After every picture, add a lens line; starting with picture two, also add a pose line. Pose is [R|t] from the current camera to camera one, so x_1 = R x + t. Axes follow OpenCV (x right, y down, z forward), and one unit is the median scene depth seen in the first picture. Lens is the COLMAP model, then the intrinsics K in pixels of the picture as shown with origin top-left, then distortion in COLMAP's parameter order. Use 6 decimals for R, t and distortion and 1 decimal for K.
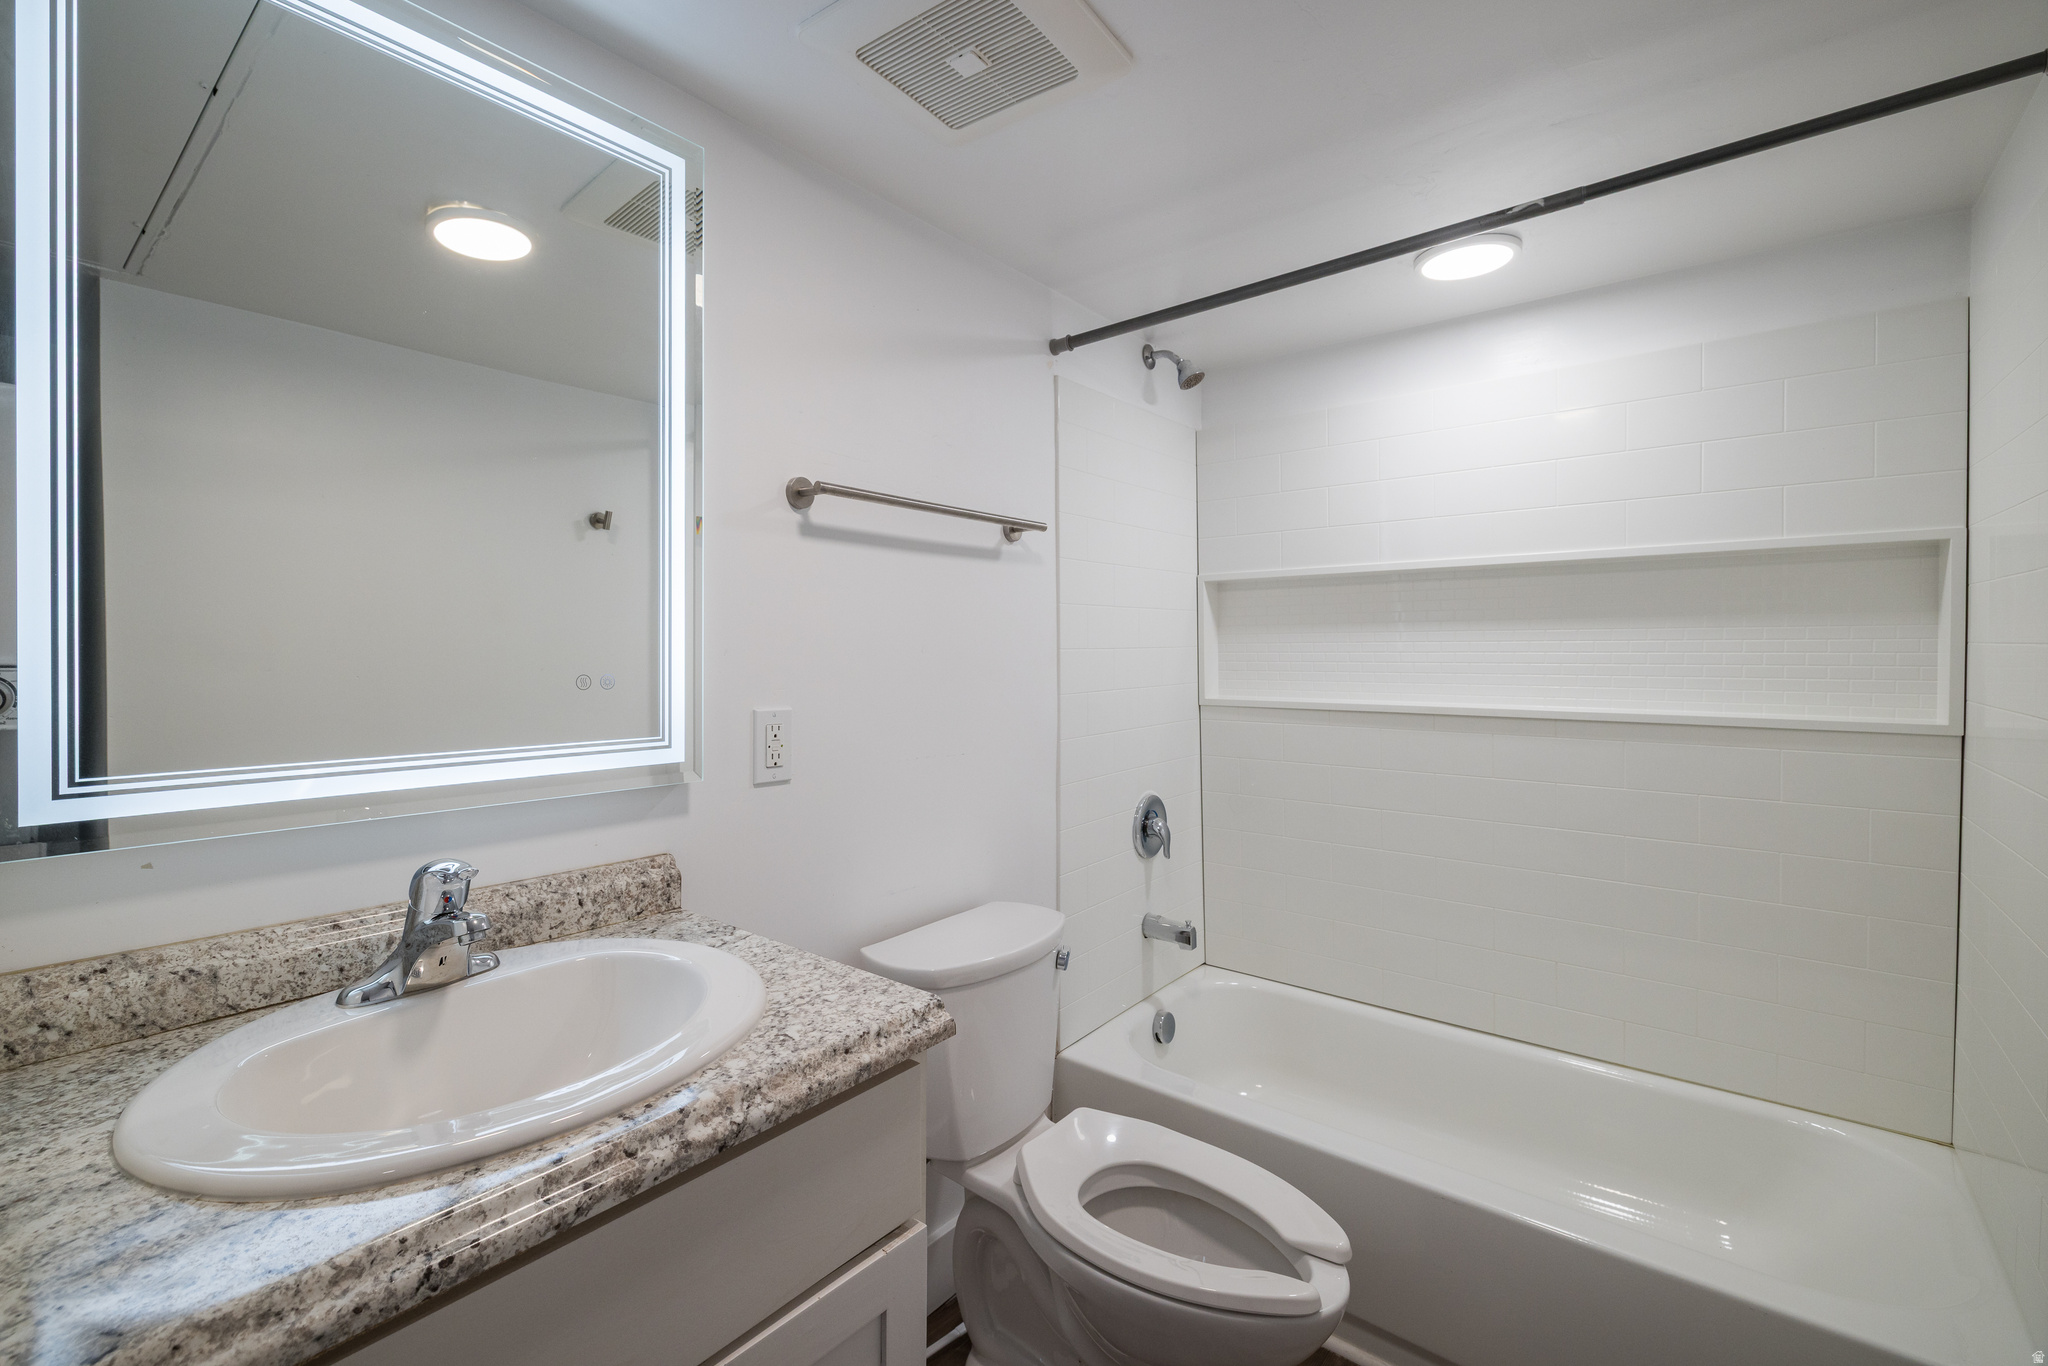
lens RADIAL K [[835.2, 0, 1015.4], [0, 835.2, 664.1], [0, 0, 1]] dist [-0.002861, 0.000057]
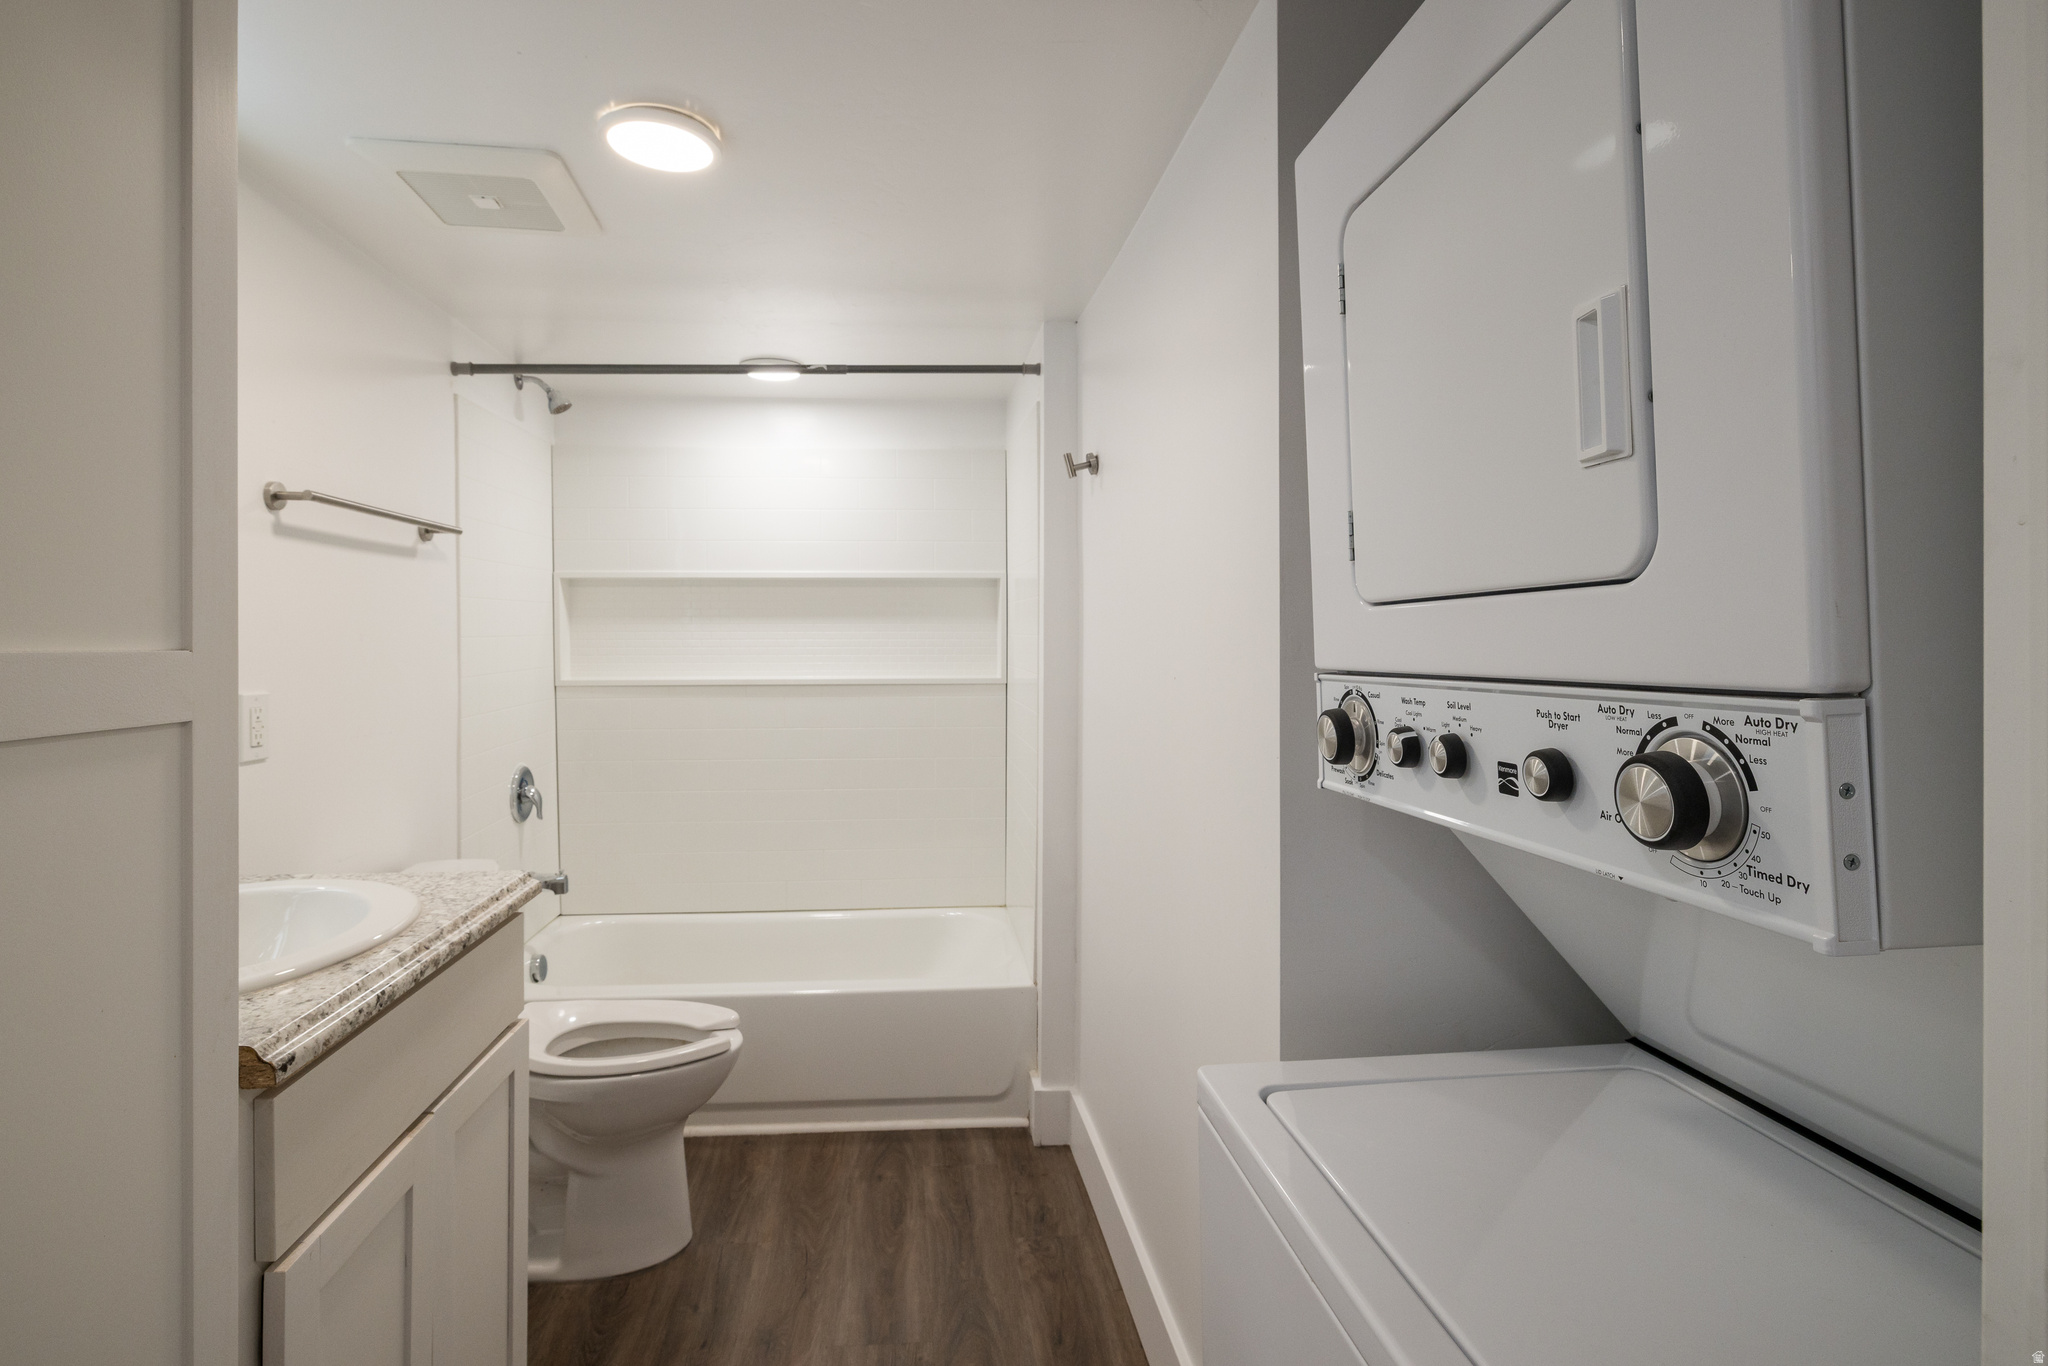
lens RADIAL K [[835.2, 0, 1015.4], [0, 835.2, 664.1], [0, 0, 1]] dist [-0.002861, 0.000057]
pose [[0.664969, -0.022572, 0.746530, -0.307837], [0.010007, 0.999723, 0.021314, 0.001647], [-0.746804, -0.006702, 0.665011, -0.324311]]
